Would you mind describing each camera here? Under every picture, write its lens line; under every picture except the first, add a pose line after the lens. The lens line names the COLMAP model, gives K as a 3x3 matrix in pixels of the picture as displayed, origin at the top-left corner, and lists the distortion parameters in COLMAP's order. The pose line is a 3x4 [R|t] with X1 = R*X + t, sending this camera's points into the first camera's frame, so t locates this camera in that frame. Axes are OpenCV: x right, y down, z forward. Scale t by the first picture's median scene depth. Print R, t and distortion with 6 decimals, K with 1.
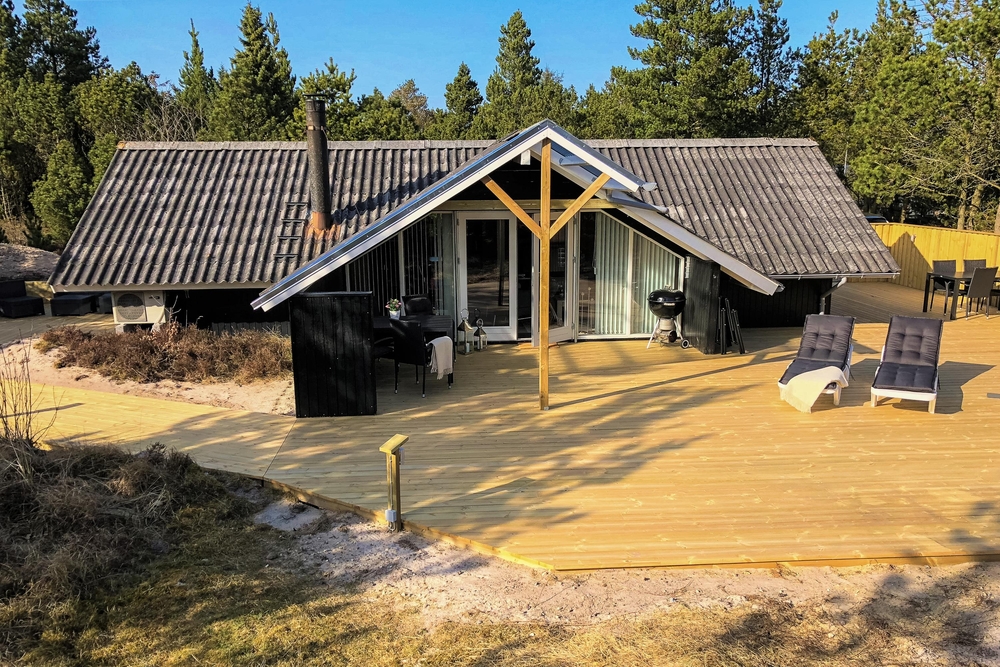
lens RADIAL K [[828.2, 0, 499.5], [0, 828.2, 362.9], [0, 0, 1]] dist [0.014412, 0.005254]
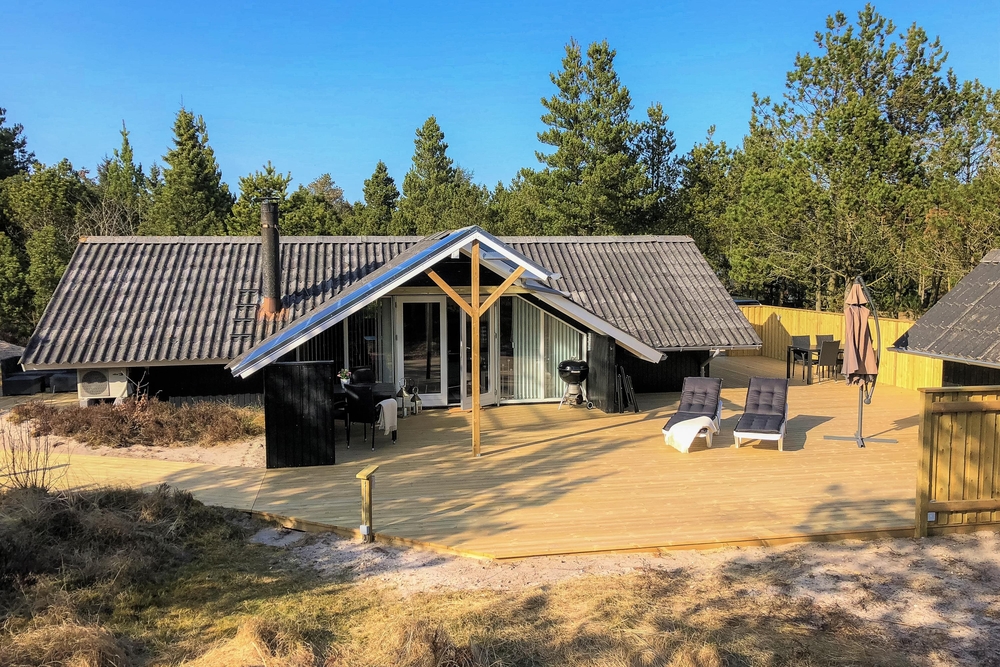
lens RADIAL K [[838.3, 0, 505.1], [0, 838.3, 314.4], [0, 0, 1]] dist [0.032263, -0.002560]
pose [[0.993534, -0.006050, 0.113370, -0.029700], [0.024156, 0.986979, -0.159024, 0.033352], [-0.110931, 0.160735, 0.980744, -0.169819]]
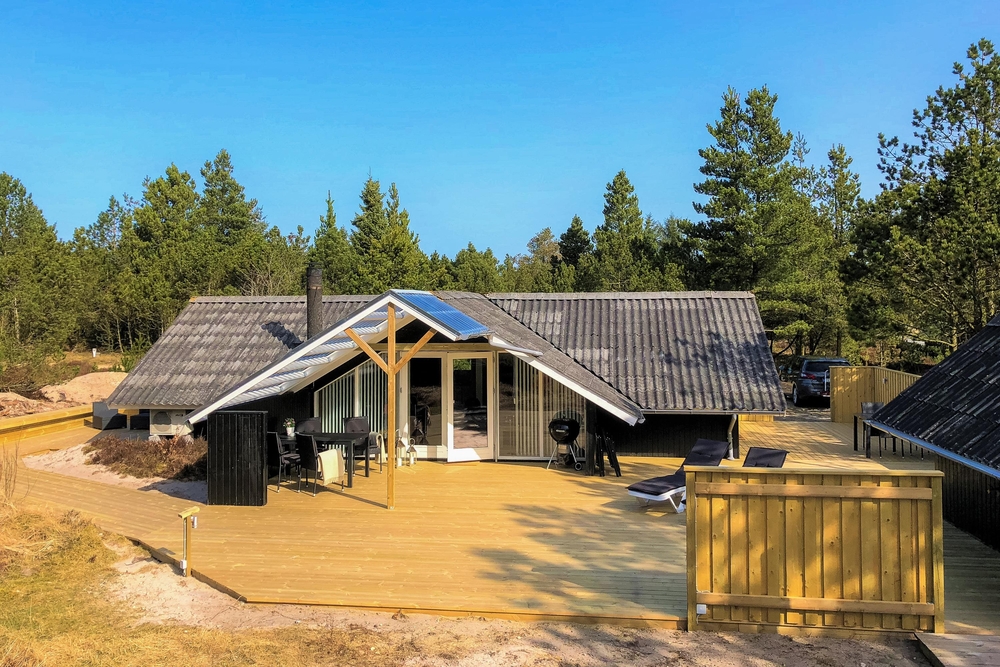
lens RADIAL K [[840.0, 0, 499.9], [0, 840.0, 290.4], [0, 0, 1]] dist [0.013269, 0.002224]
pose [[0.977326, -0.004439, -0.211692, 0.341599], [-0.047487, 0.969716, -0.239572, 0.023519], [0.206345, 0.244193, 0.947519, -0.189973]]
